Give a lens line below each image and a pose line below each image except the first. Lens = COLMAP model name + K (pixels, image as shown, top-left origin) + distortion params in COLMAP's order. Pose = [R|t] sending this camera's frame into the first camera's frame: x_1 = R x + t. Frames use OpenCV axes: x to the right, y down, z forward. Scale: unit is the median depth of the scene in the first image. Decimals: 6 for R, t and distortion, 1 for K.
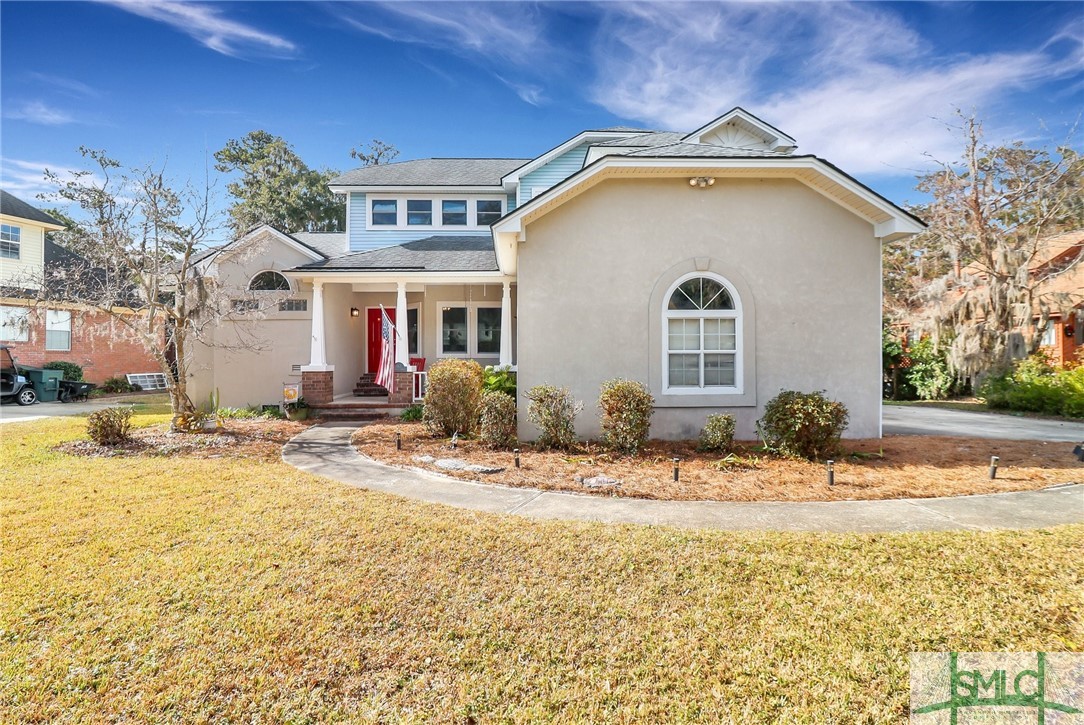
lens RADIAL K [[506.1, 0, 532.3], [0, 506.1, 354.0], [0, 0, 1]] dist [-0.000341, -0.013564]
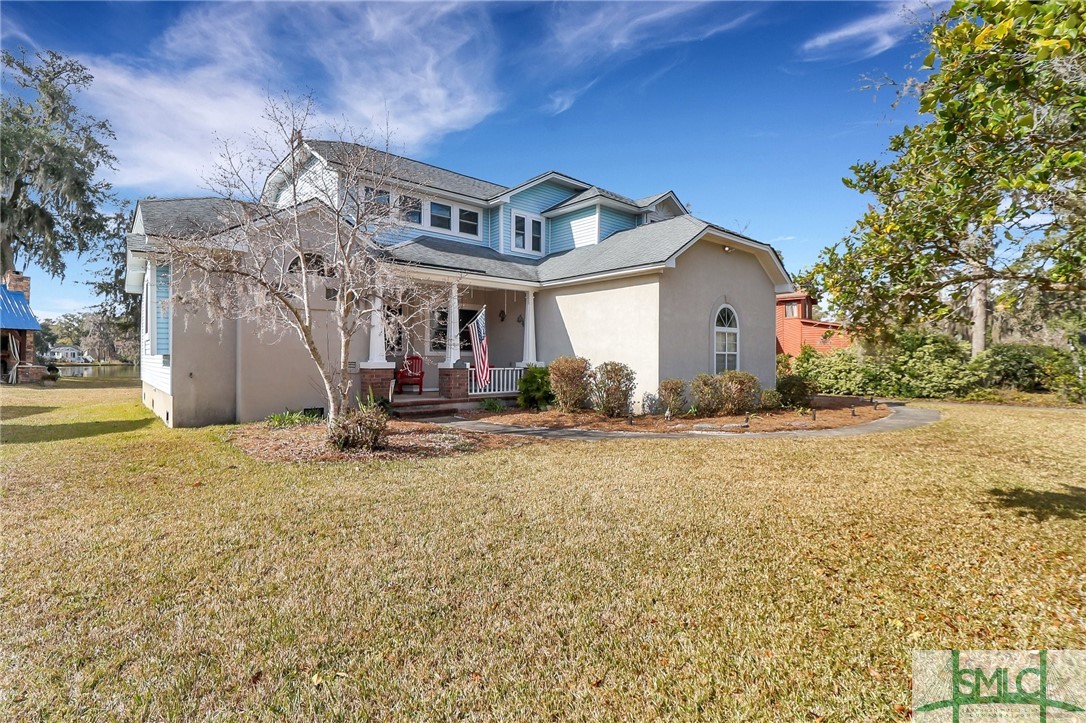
lens RADIAL K [[507.0, 0, 533.3], [0, 507.0, 353.0], [0, 0, 1]] dist [-0.000341, -0.013564]
pose [[0.774990, 0.011197, 0.631875, -0.799890], [-0.009926, 0.999935, -0.005545, 0.007502], [-0.631896, -0.001975, 0.775051, 0.085415]]
